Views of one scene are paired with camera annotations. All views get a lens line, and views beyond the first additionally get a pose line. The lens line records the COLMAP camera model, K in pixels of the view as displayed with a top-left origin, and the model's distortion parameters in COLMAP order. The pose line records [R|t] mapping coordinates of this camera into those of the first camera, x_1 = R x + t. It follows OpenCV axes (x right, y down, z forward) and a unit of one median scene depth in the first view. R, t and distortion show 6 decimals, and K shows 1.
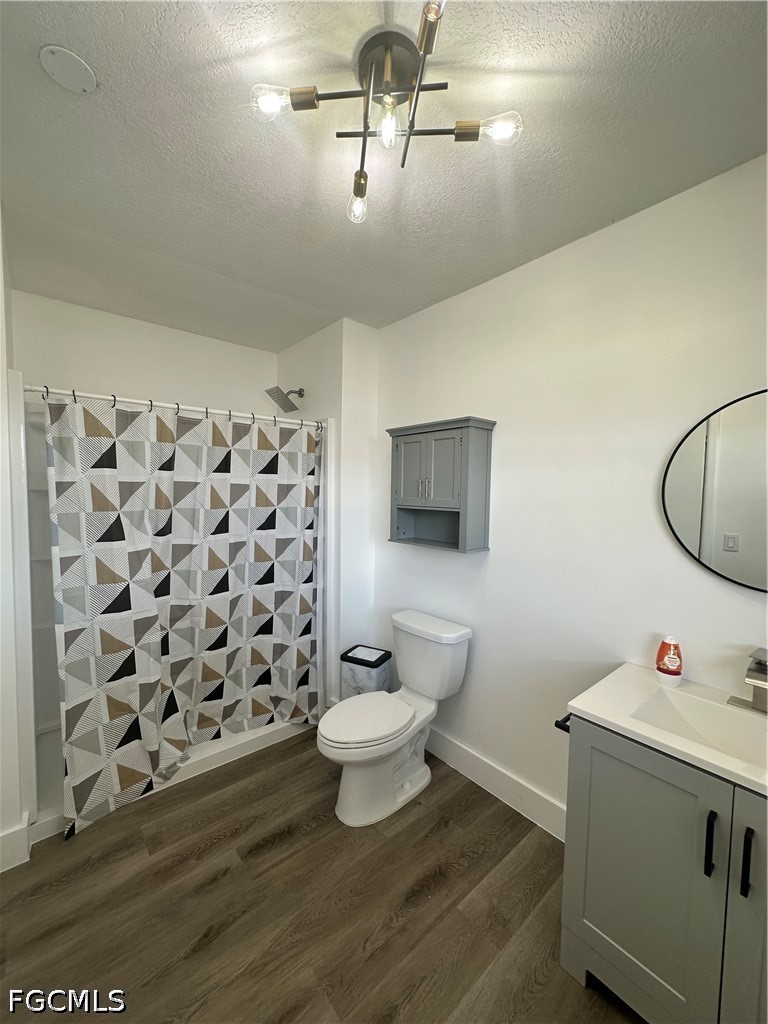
lens RADIAL K [[411.1, 0, 384.2], [0, 411.1, 512.0], [0, 0, 1]] dist [-0.001233, 0.000310]
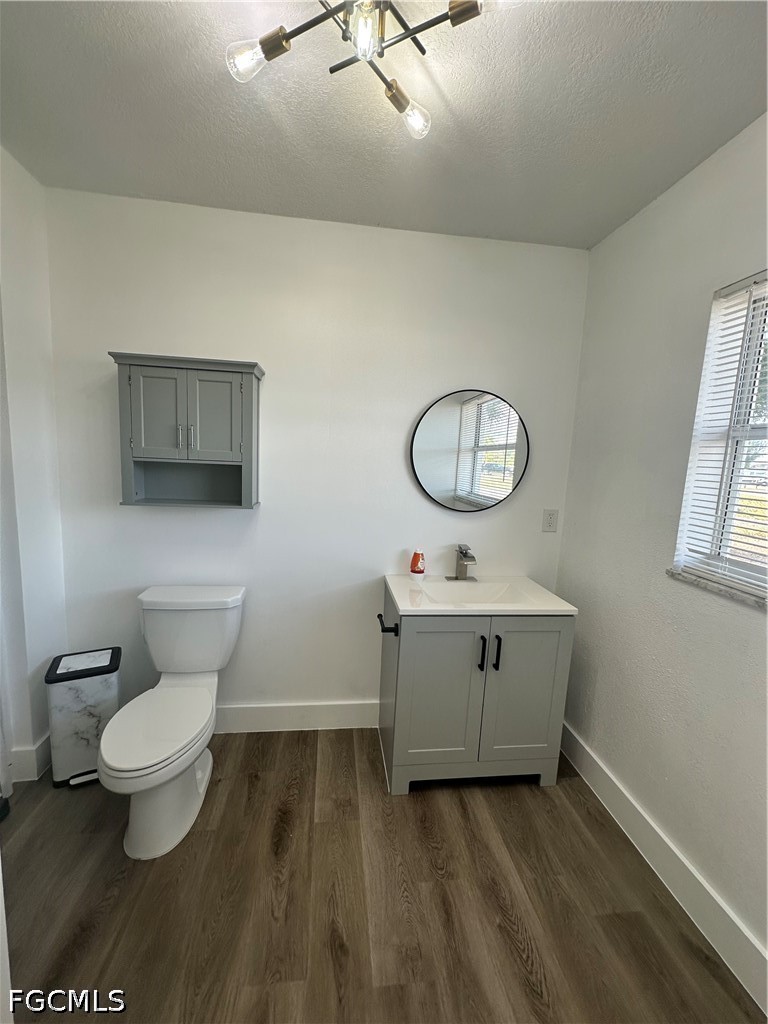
lens RADIAL K [[411.1, 0, 383.8], [0, 411.1, 512.2], [0, 0, 1]] dist [-0.001233, 0.000310]
pose [[0.544499, -0.099428, 0.832847, -0.497094], [0.004837, 0.993305, 0.115421, -0.001196], [-0.838747, -0.058818, 0.541335, 0.254868]]
